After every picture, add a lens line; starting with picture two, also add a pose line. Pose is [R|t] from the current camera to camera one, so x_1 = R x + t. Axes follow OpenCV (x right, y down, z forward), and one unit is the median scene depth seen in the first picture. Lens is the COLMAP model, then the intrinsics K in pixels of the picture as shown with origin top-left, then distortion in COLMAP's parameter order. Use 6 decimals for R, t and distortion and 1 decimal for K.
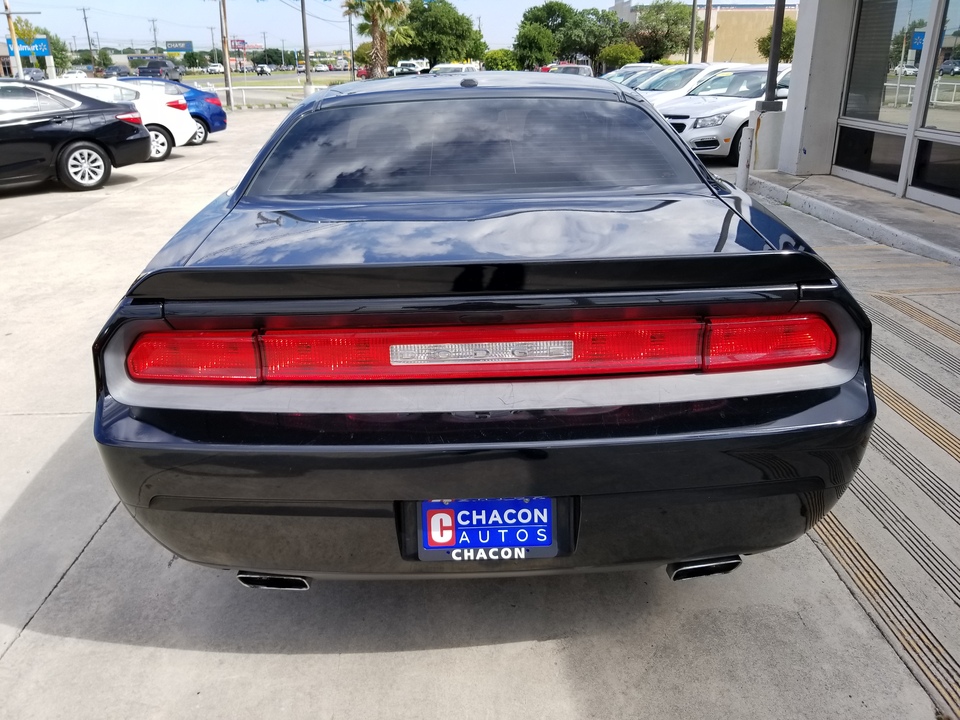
lens RADIAL K [[761.5, 0, 471.2], [0, 761.5, 360.9], [0, 0, 1]] dist [-0.027033, 0.019550]
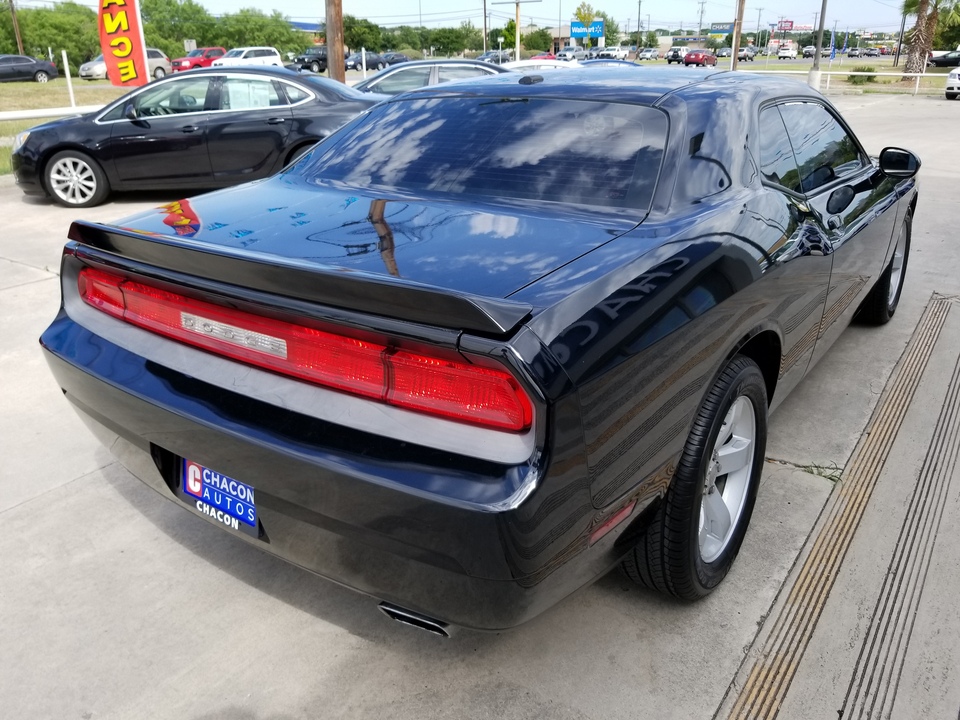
lens RADIAL K [[761.5, 0, 480.8], [0, 761.5, 362.0], [0, 0, 1]] dist [-0.027033, 0.019550]
pose [[0.805530, 0.228963, -0.546532, 0.706970], [-0.216789, 0.972263, 0.087794, -0.112725], [0.551474, 0.047762, 0.832824, 0.229174]]
